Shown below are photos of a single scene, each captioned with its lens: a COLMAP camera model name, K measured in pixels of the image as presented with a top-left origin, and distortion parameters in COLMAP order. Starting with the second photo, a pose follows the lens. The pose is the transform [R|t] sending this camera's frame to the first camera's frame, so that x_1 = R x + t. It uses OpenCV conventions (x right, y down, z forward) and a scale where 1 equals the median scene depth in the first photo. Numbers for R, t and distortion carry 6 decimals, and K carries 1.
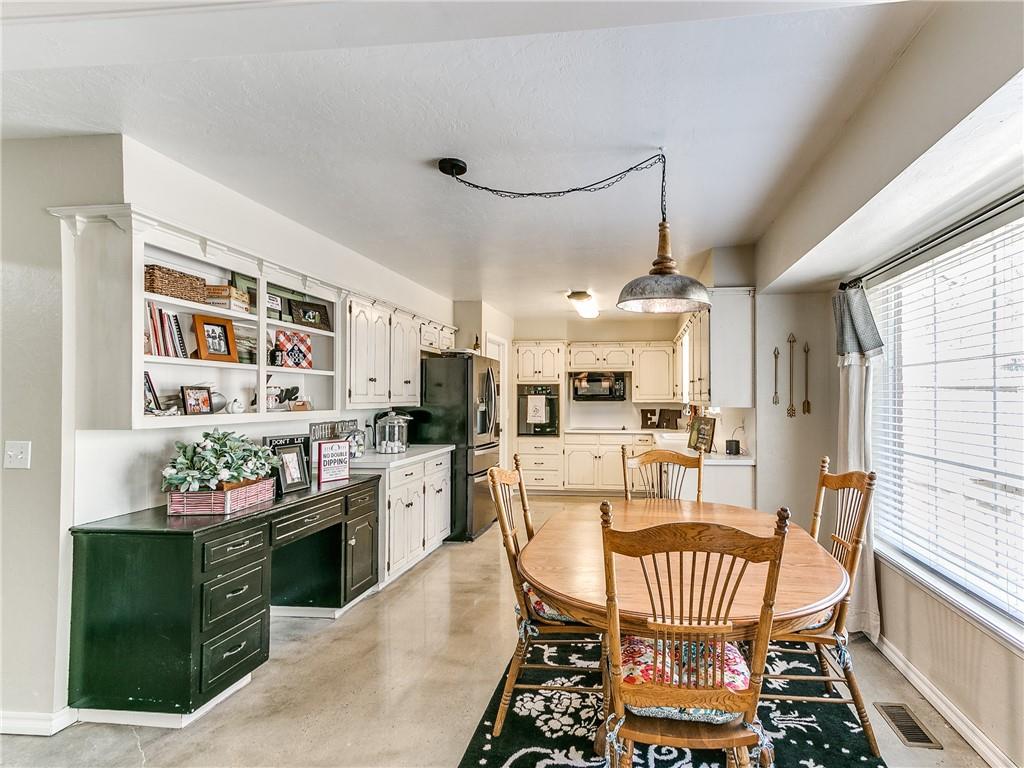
lens RADIAL K [[521.4, 0, 587.6], [0, 521.4, 389.0], [0, 0, 1]] dist [0.033353, -0.000112]
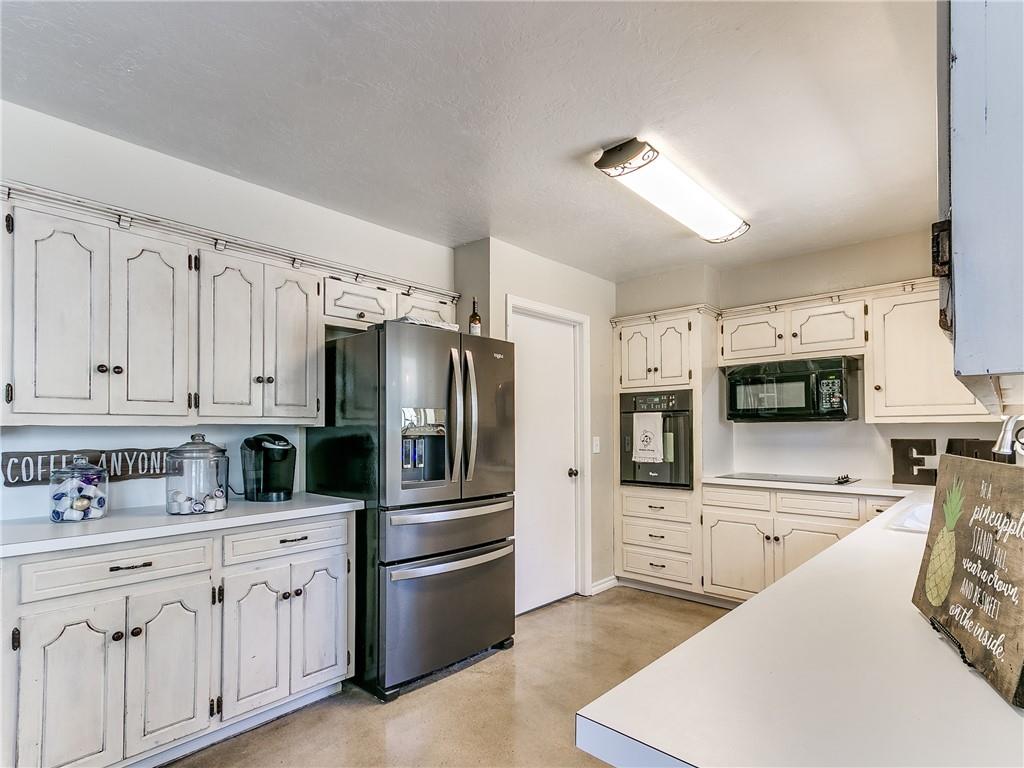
lens RADIAL K [[536.4, 0, 509.5], [0, 536.4, 421.6], [0, 0, 1]] dist [0.019743, 0.000548]
pose [[0.800847, -0.012566, -0.598737, 0.143896], [0.012580, 0.999912, -0.004160, 0.026709], [0.598737, -0.004201, 0.800935, 0.537145]]
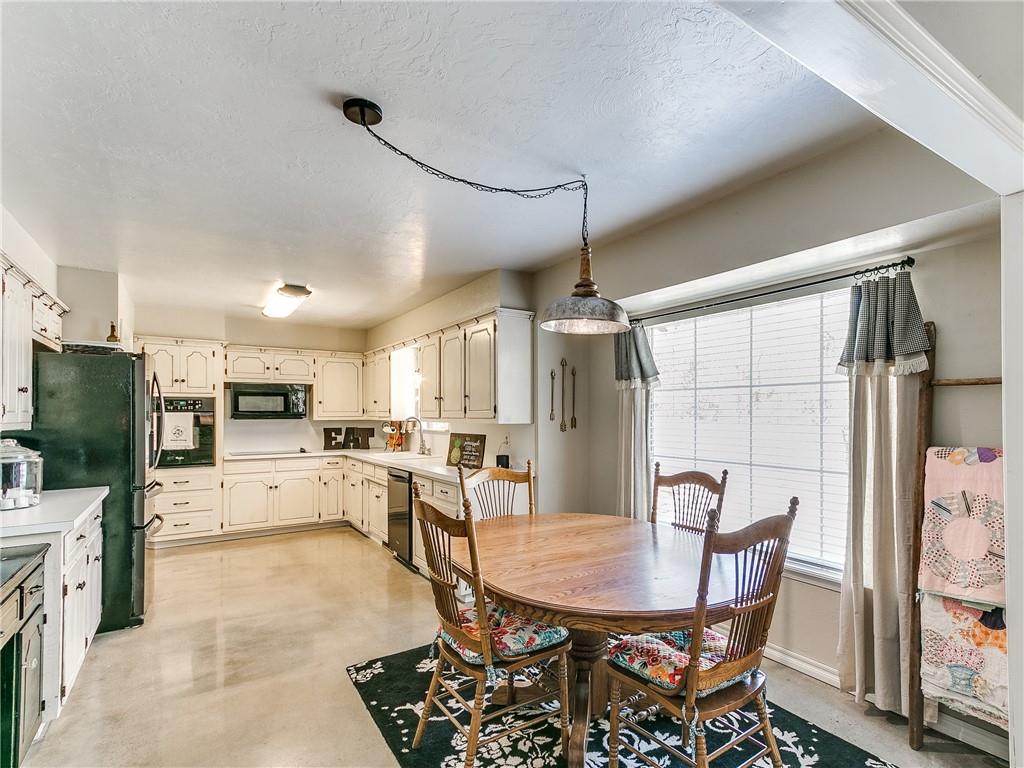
lens RADIAL K [[518.7, 0, 564.7], [0, 518.7, 409.4], [0, 0, 1]] dist [0.028976, -0.001325]
pose [[0.747439, 0.004848, 0.664313, -0.215949], [-0.009137, 0.999954, 0.002983, 0.001459], [-0.664267, -0.008300, 0.747449, 0.092247]]
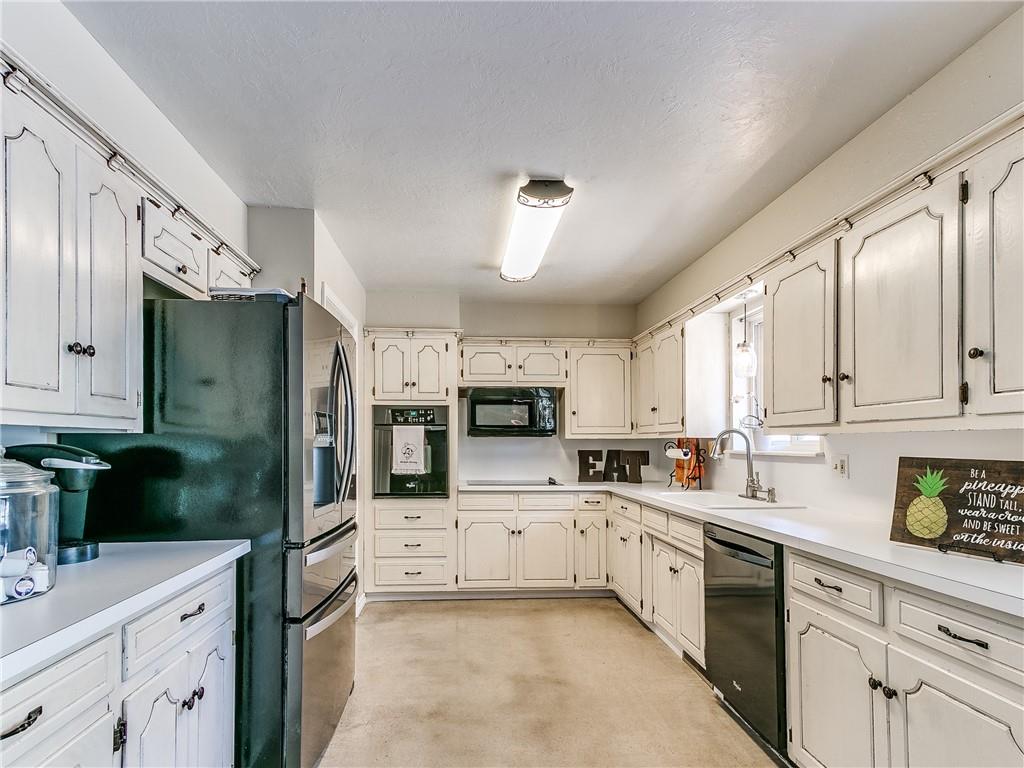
lens RADIAL K [[530.6, 0, 496.4], [0, 530.6, 440.8], [0, 0, 1]] dist [0.020328, 0.000313]
pose [[0.985295, 0.002811, 0.170840, -0.119773], [-0.004361, 0.999953, 0.008694, 0.027823], [-0.170808, -0.009311, 0.985260, 0.491046]]
